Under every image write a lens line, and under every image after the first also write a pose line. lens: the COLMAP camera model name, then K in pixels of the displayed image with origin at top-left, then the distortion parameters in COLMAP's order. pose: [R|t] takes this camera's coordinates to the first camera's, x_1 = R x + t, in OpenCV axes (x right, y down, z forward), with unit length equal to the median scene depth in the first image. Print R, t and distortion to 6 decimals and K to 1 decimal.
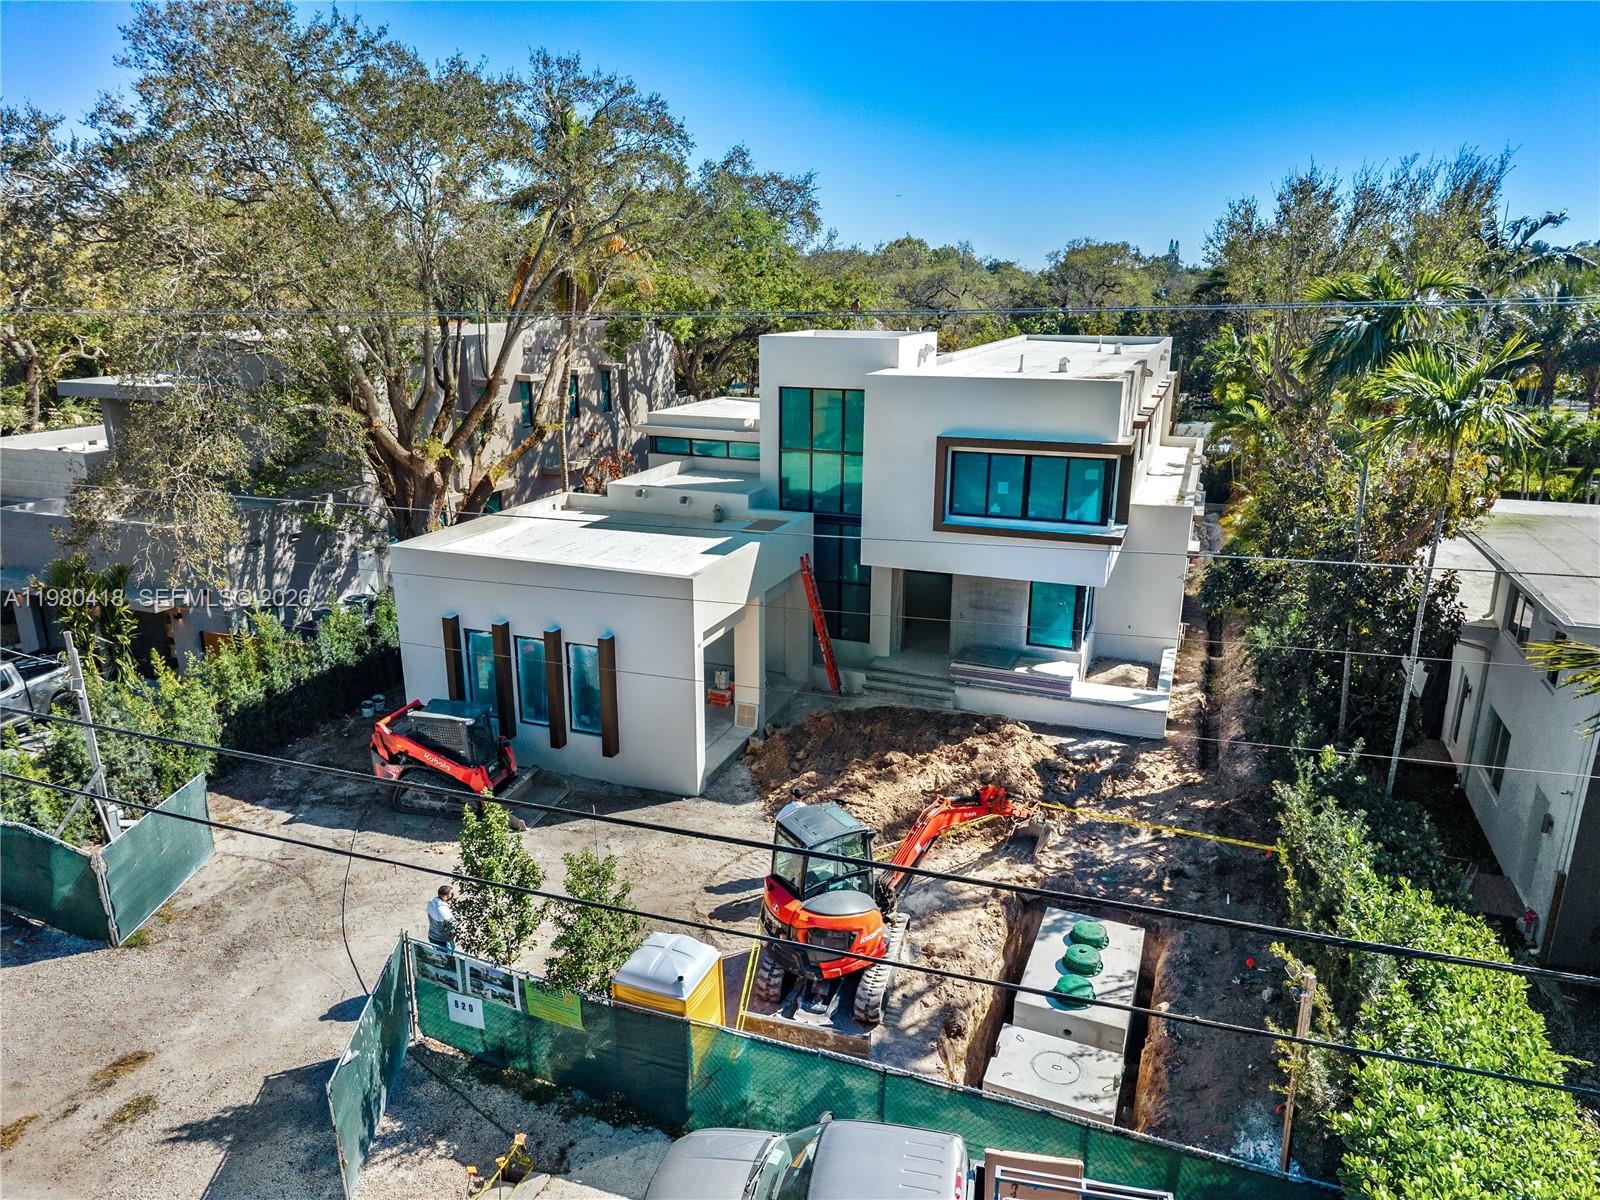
lens RADIAL K [[1076.1, 0, 800.0], [0, 1076.1, 600.0], [0, 0, 1]] dist [0.097126, -0.127670]
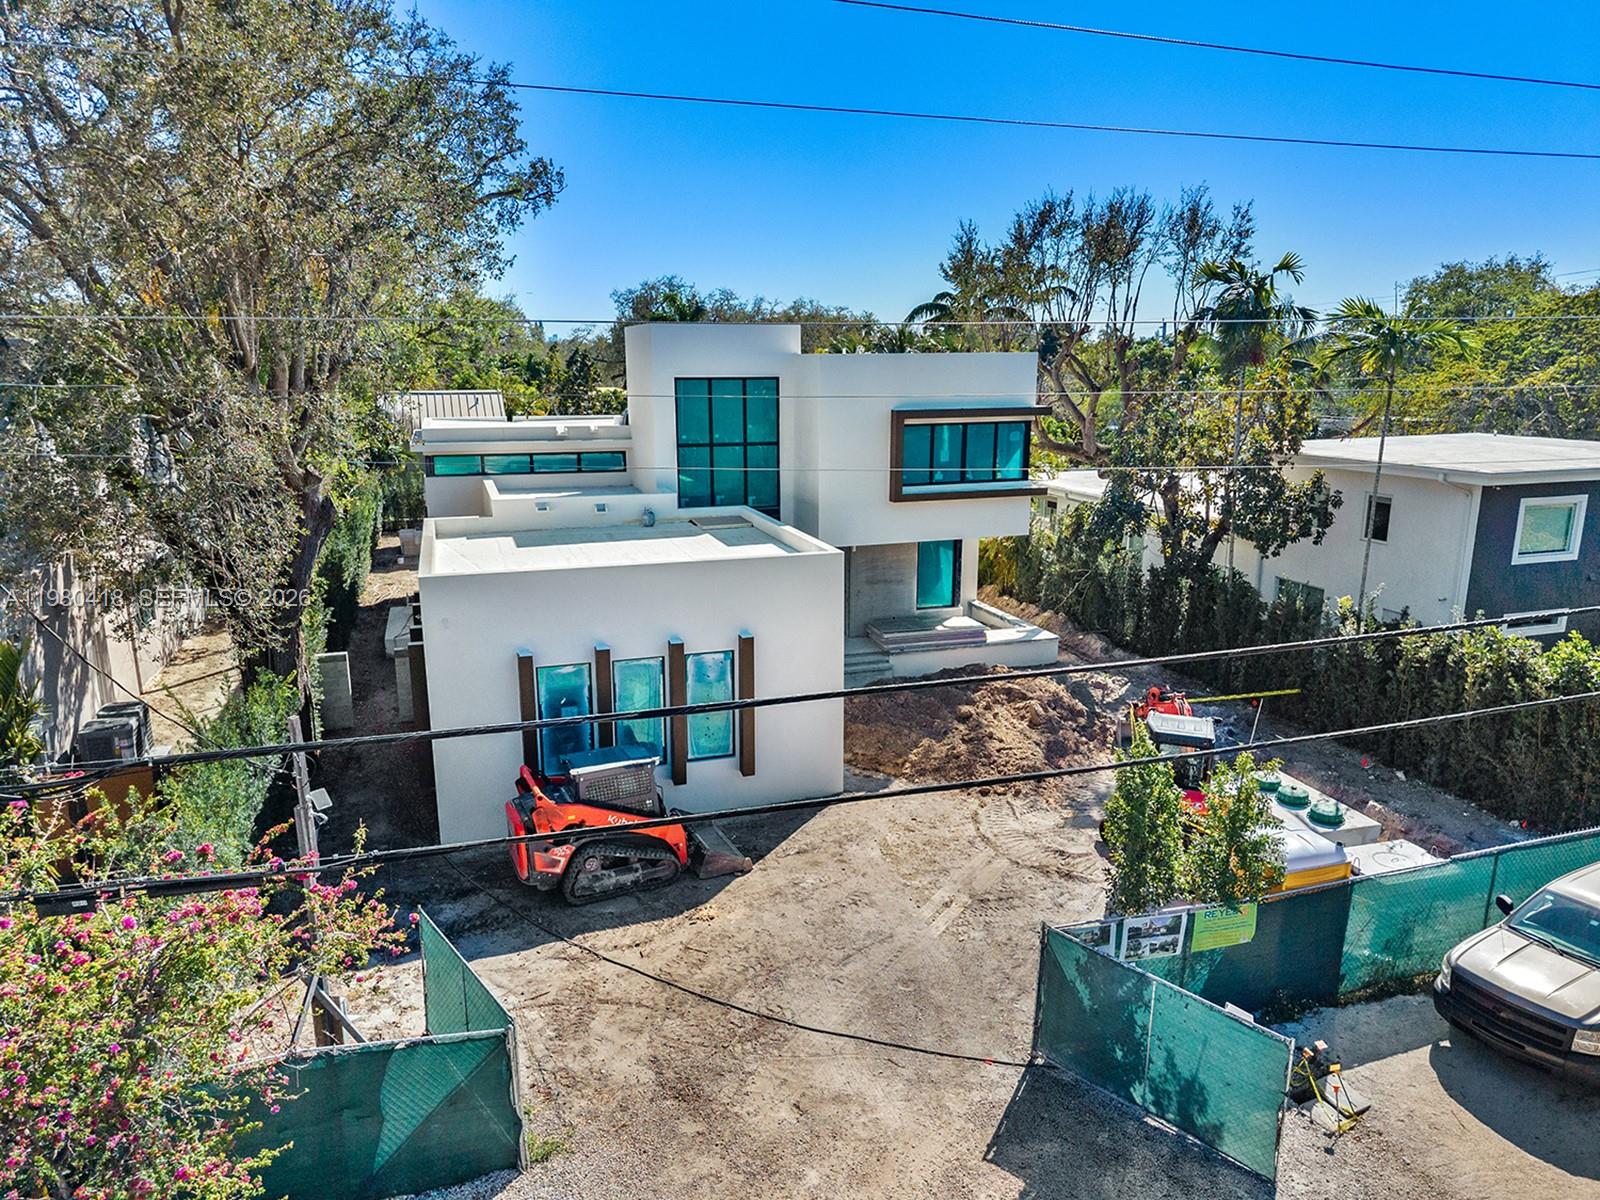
lens RADIAL K [[1055.0, 0, 811.3], [0, 1055.0, 607.9], [0, 0, 1]] dist [0.058608, -0.115303]
pose [[0.771556, -0.149147, 0.618431, -0.647147], [0.184813, 0.982753, 0.006438, 0.015928], [-0.608725, 0.109327, 0.785813, 0.288829]]
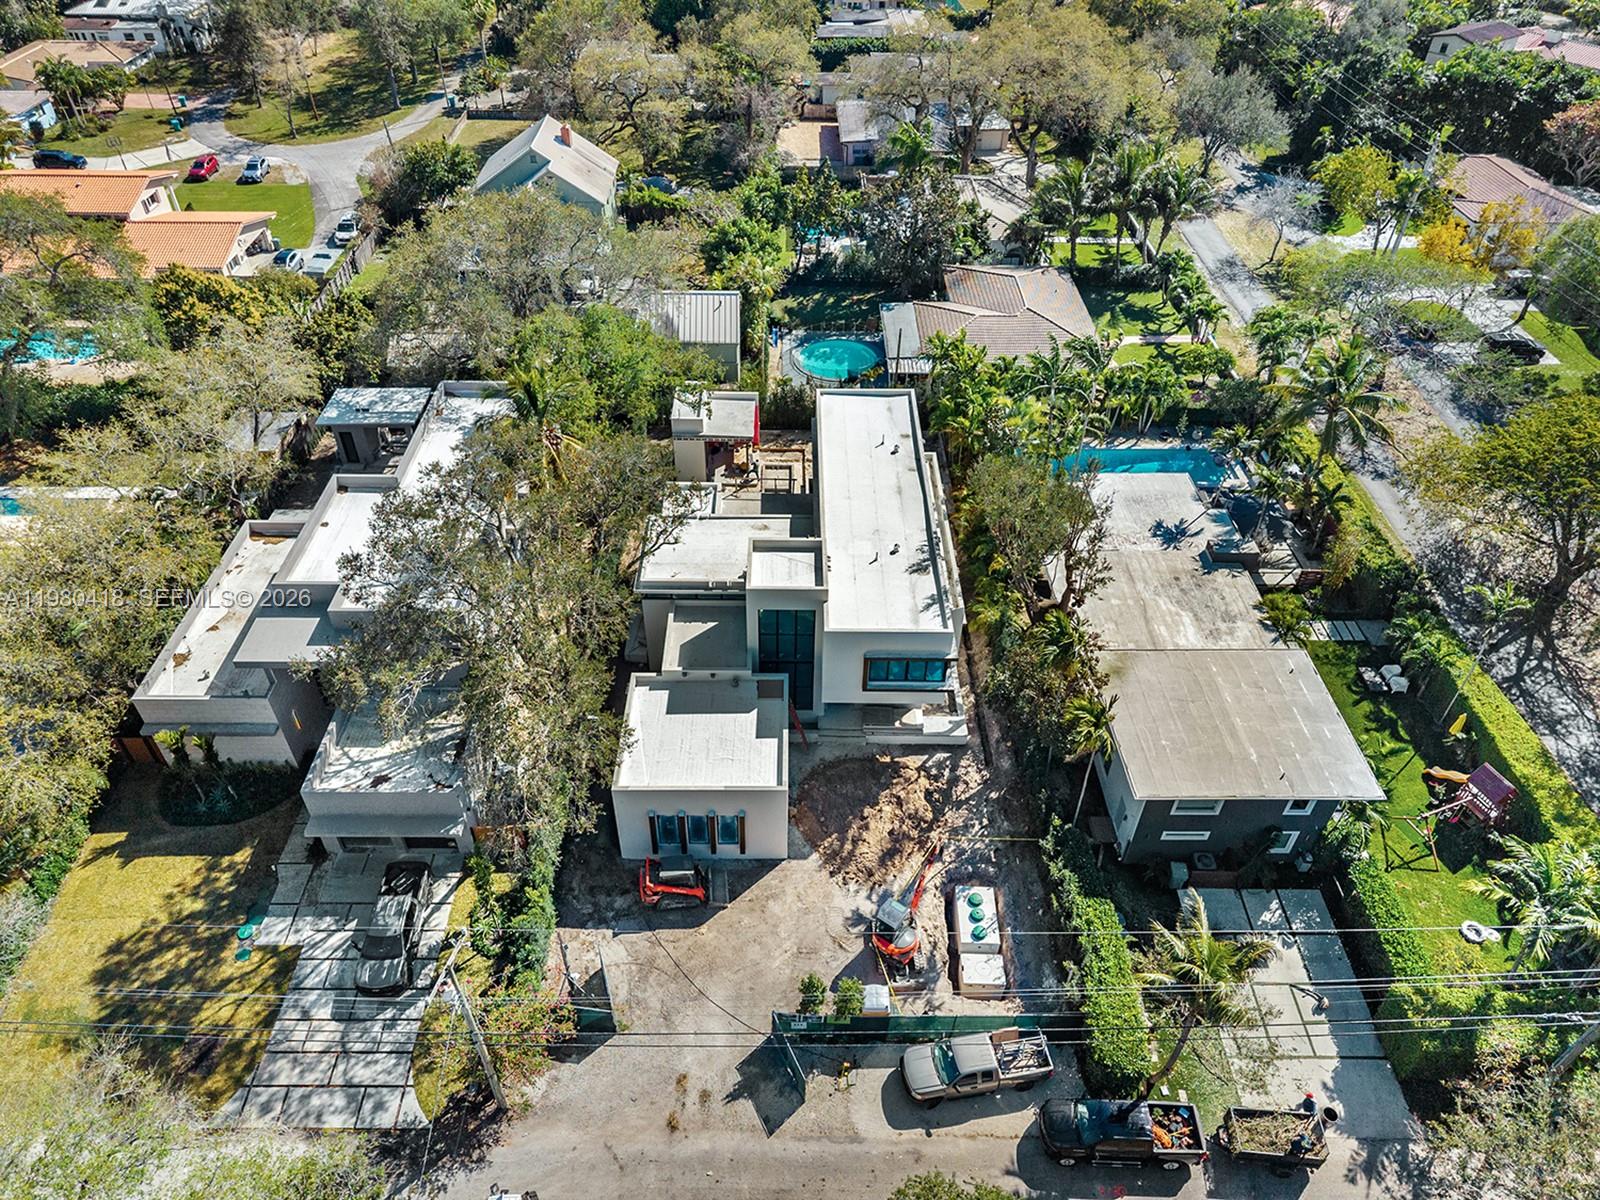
lens RADIAL K [[1060.5, 0, 800.0], [0, 1060.5, 600.0], [0, 0, 1]] dist [0.013077, 0.000662]
pose [[0.932224, -0.230135, 0.279278, -0.536096], [0.093339, 0.898535, 0.428862, -1.170163], [-0.349637, -0.373728, 0.859116, -0.619988]]
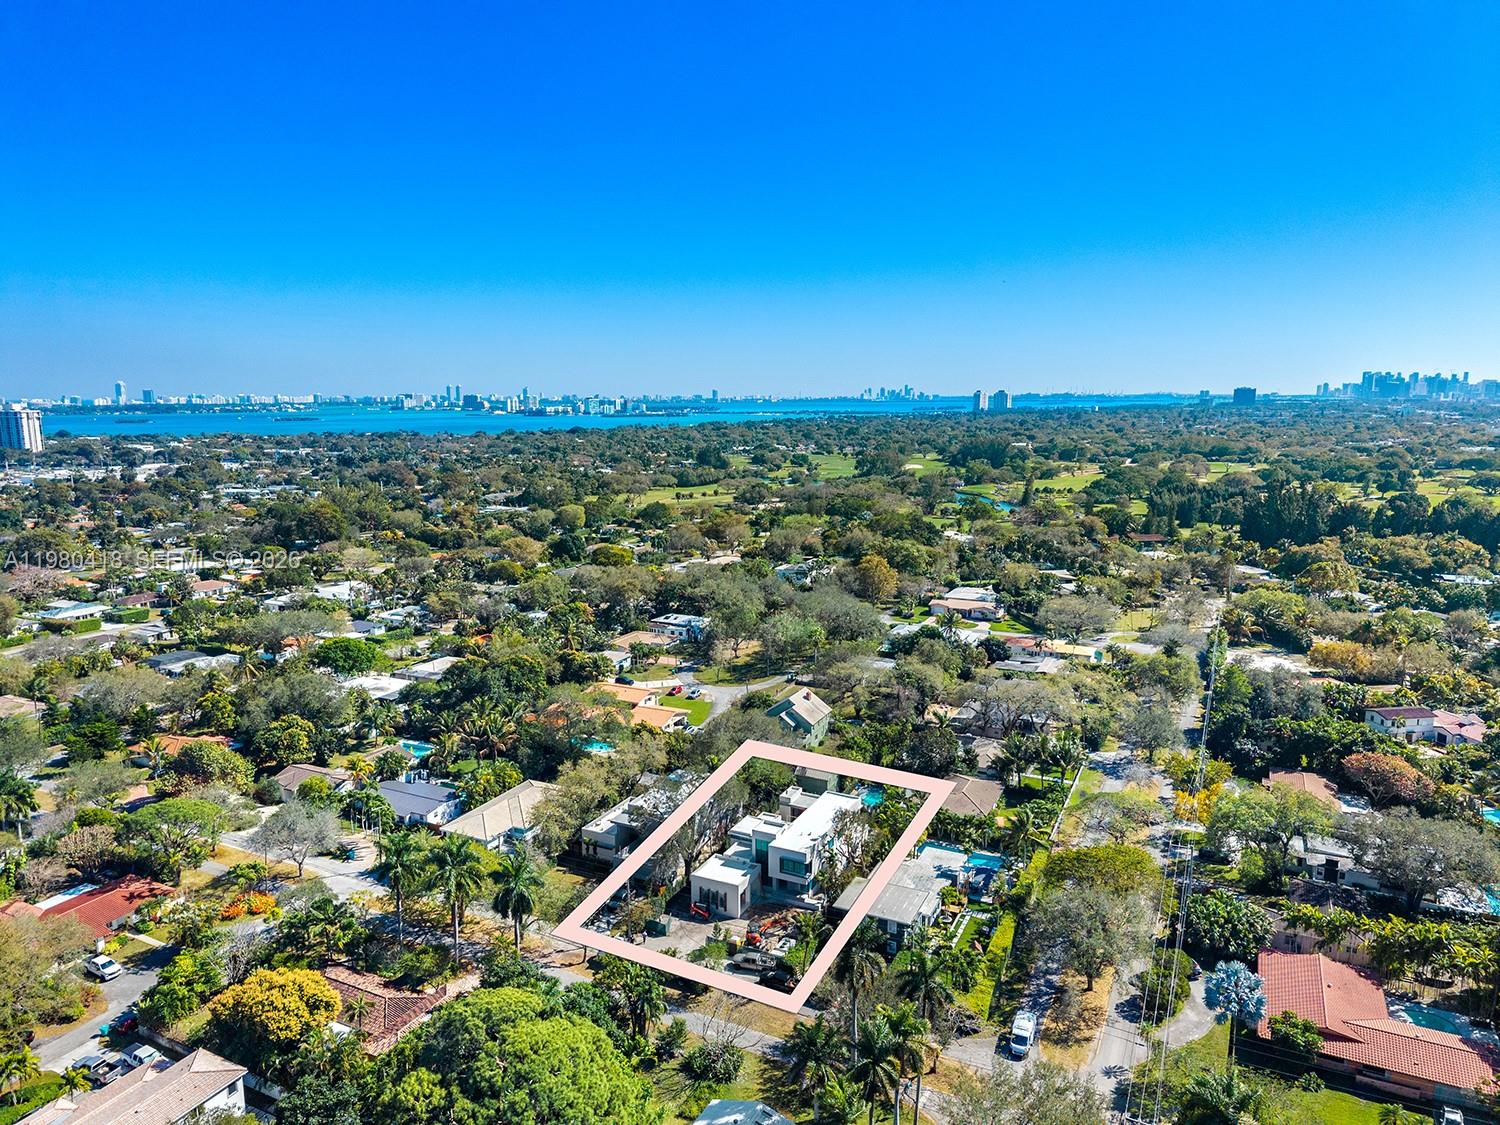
lens RADIAL K [[1008.9, 0, 750.0], [0, 1008.9, 562.5], [0, 0, 1]] dist [0.097126, -0.127670]
pose [[0.994830, 0.013299, -0.100680, 0.550042], [-0.025455, 0.992394, -0.120441, -1.184219], [0.098313, 0.122382, 0.987602, -5.202603]]
